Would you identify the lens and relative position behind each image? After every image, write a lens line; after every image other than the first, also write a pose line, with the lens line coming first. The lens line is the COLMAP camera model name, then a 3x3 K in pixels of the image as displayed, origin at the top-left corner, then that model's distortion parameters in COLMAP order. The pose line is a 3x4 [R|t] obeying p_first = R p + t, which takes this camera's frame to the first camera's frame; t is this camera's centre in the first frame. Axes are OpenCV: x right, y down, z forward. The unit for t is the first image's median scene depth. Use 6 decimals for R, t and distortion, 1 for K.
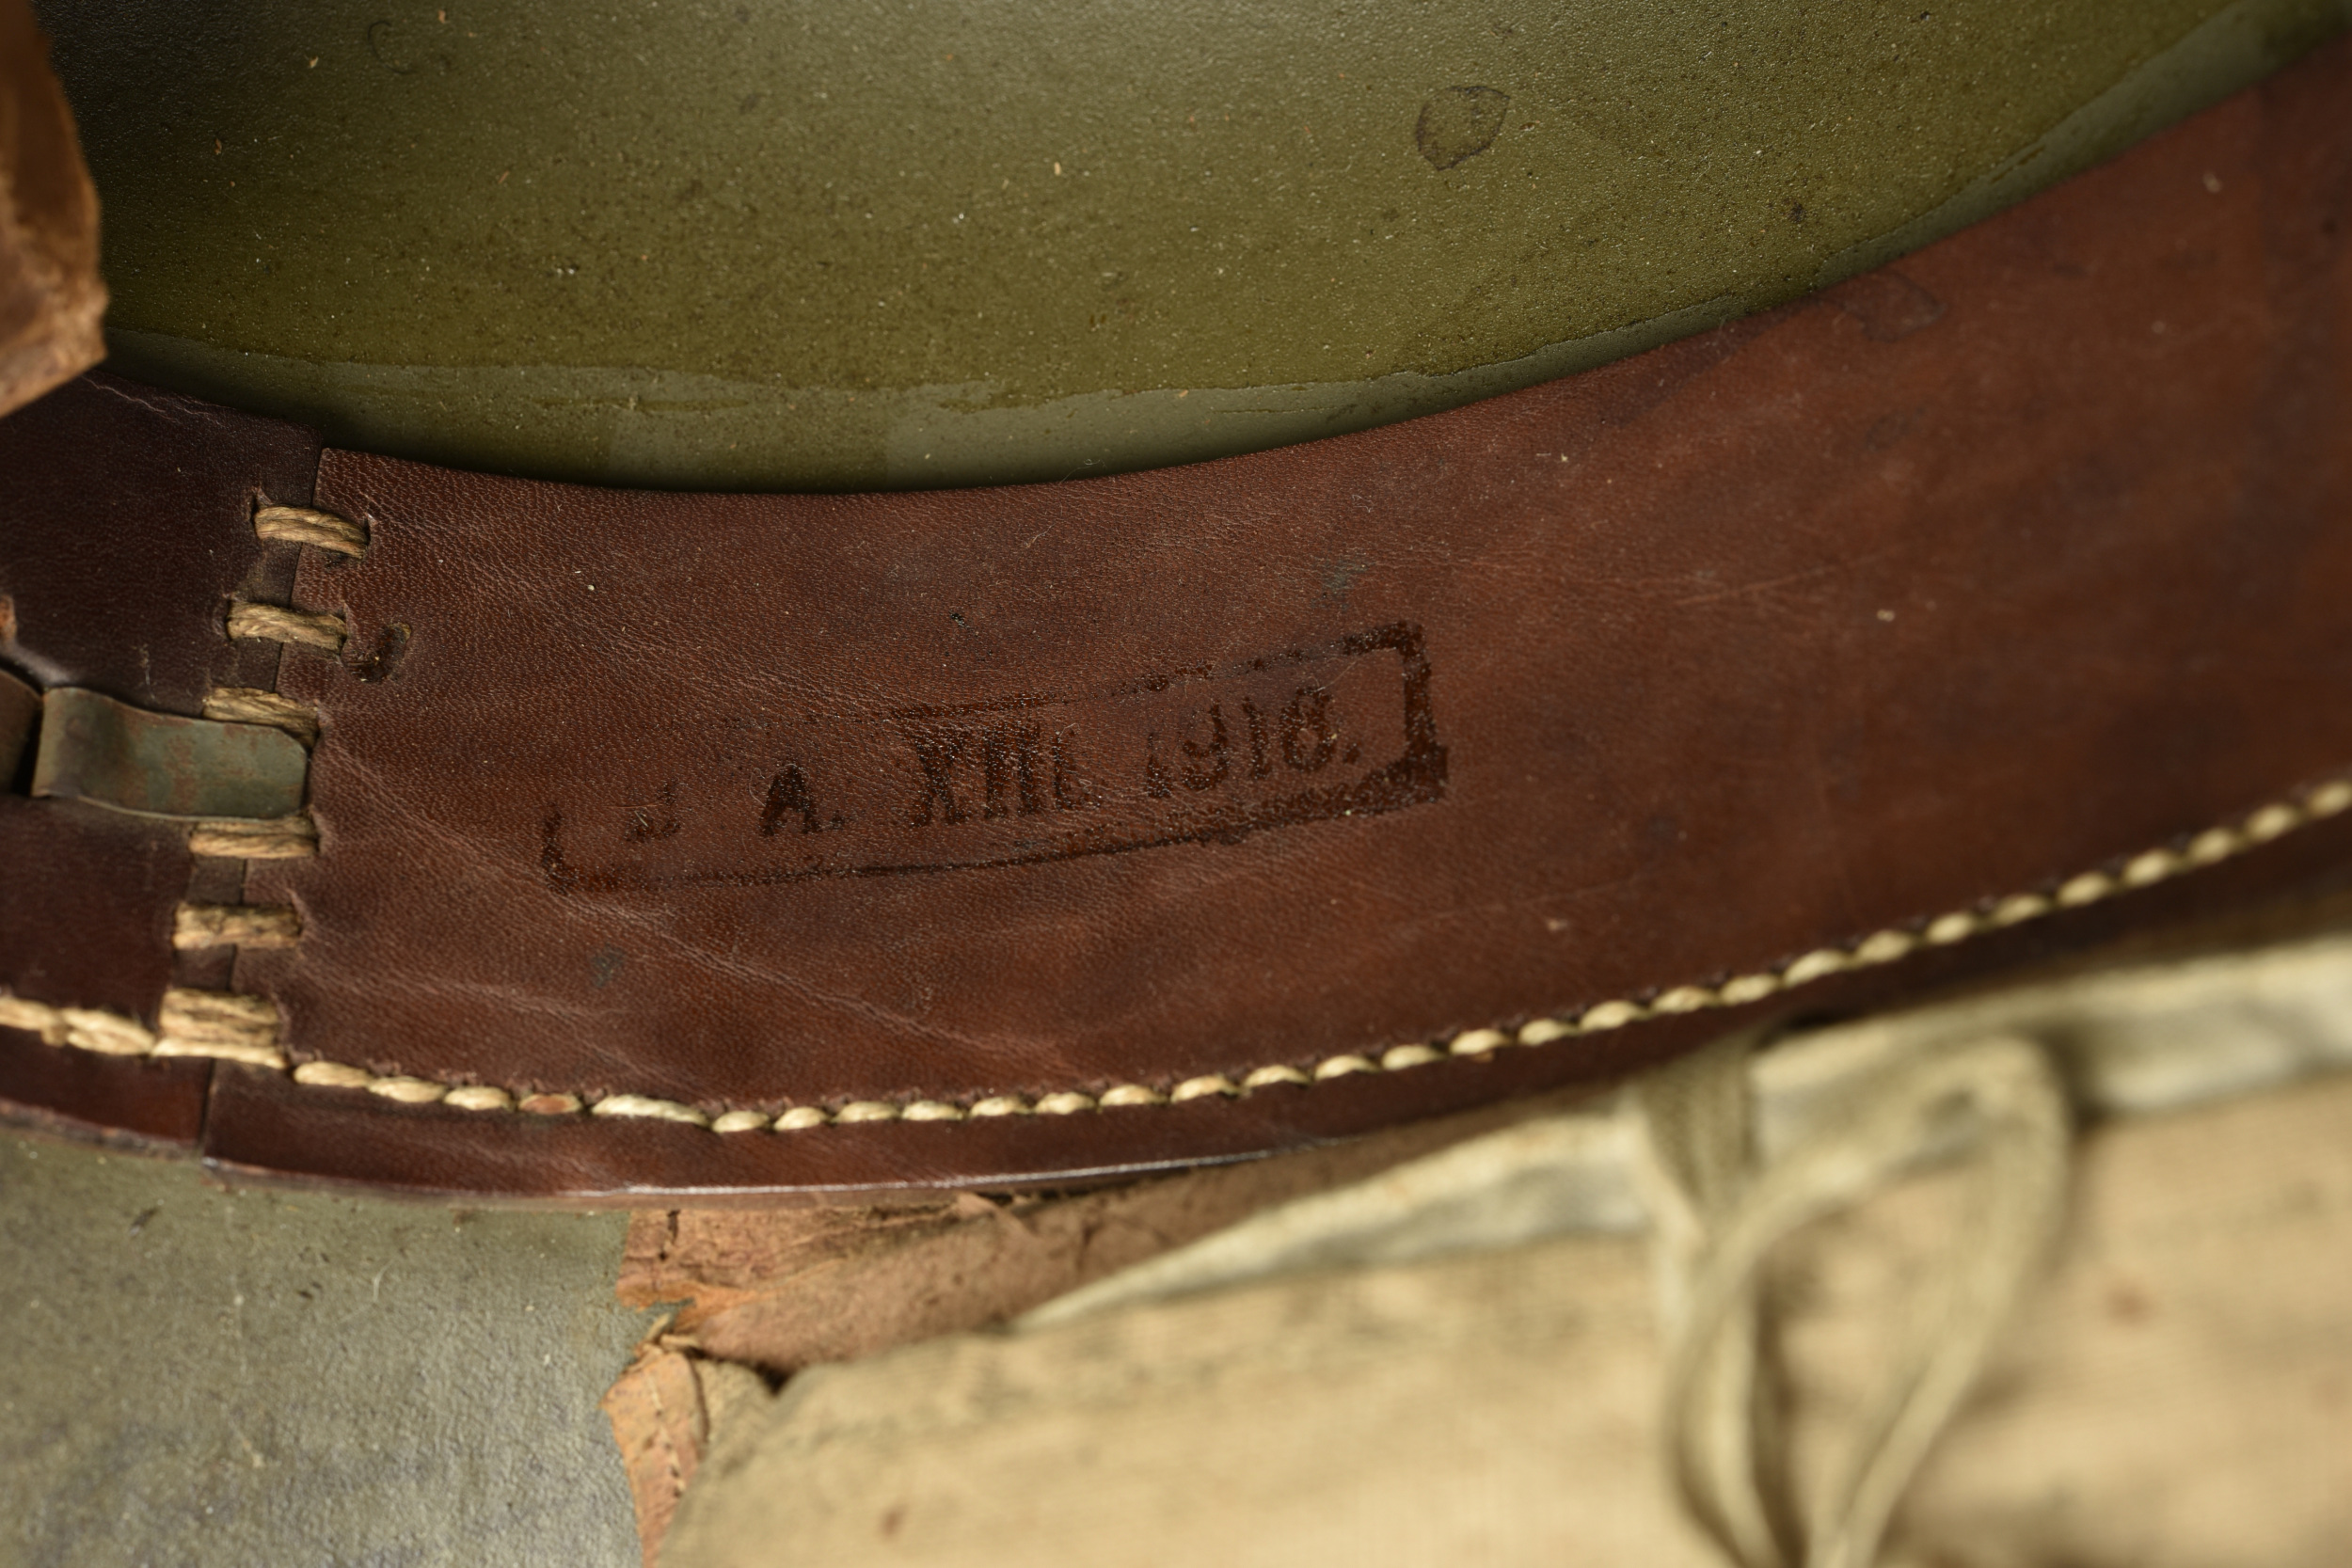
lens RADIAL K [[4025.7, 0, 1176.0], [0, 4025.7, 784.0], [0, 0, 1]] dist [0.004087, 0.131778]
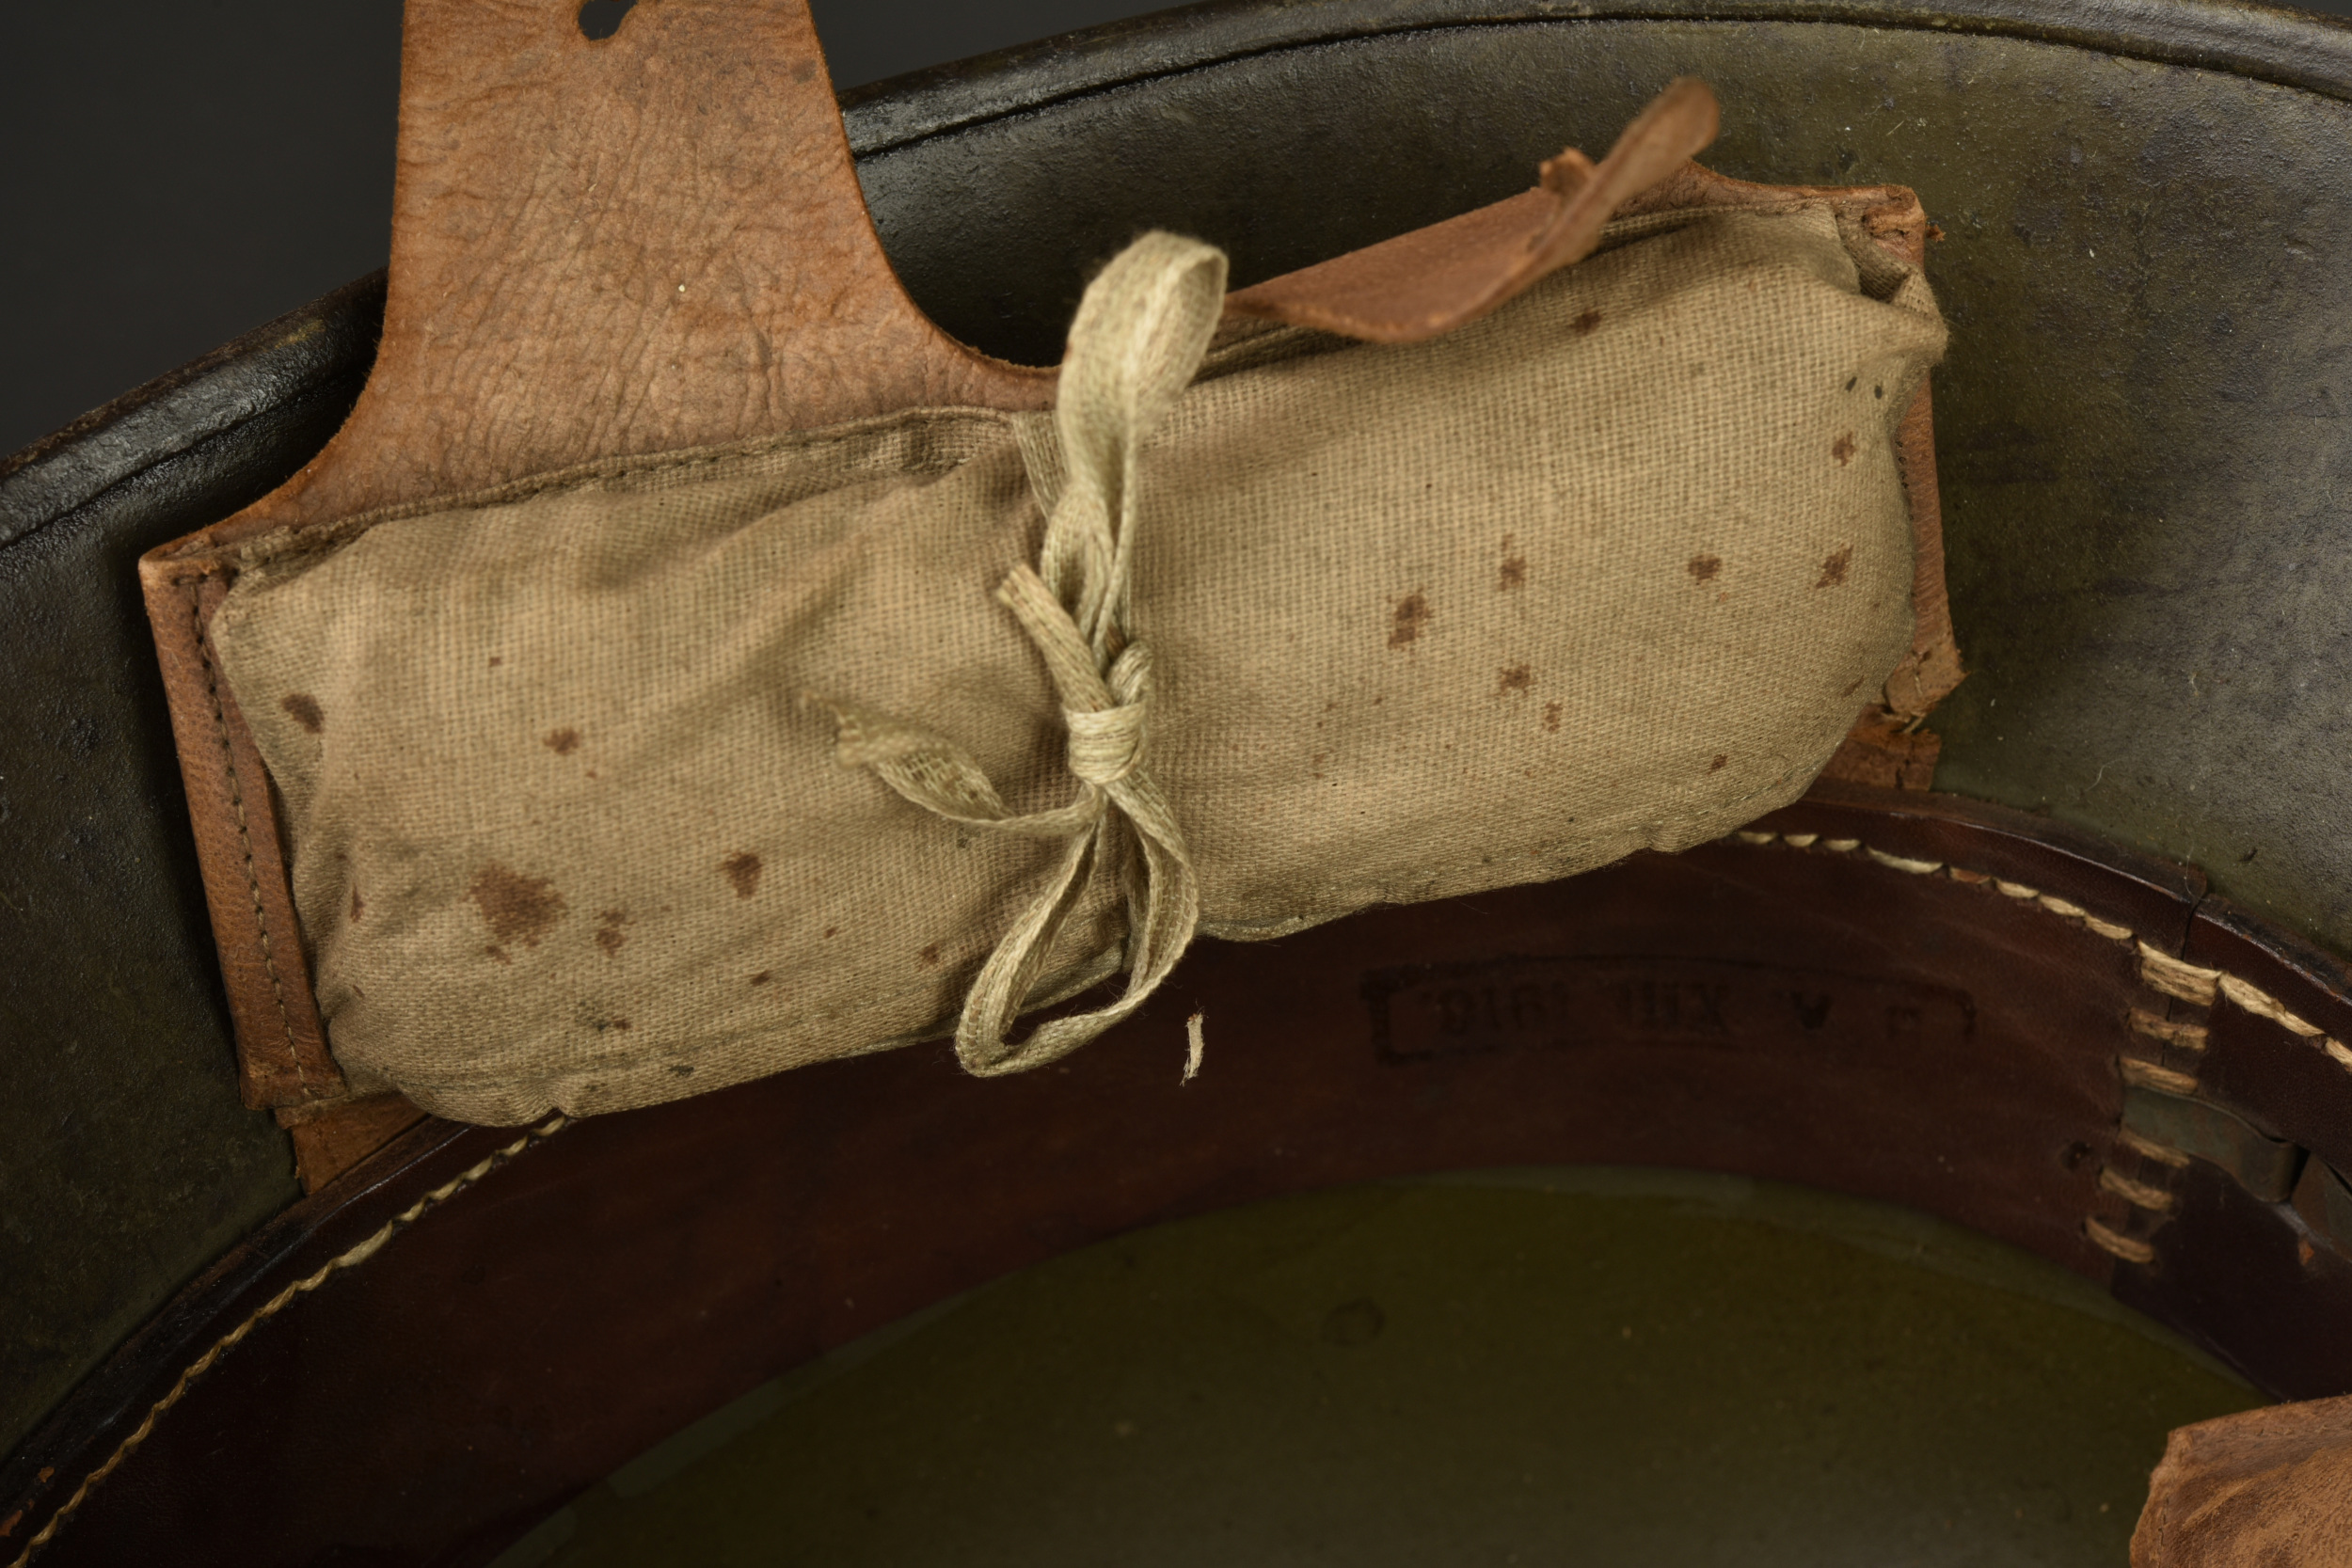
lens RADIAL K [[4025.7, 0, 1176.0], [0, 4025.7, 784.0], [0, 0, 1]] dist [0.004087, 0.131778]
pose [[-0.938862, -0.166469, 0.301375, -0.321466], [0.078673, -0.955910, -0.282924, 0.505230], [0.335186, -0.241916, 0.910564, -0.425891]]
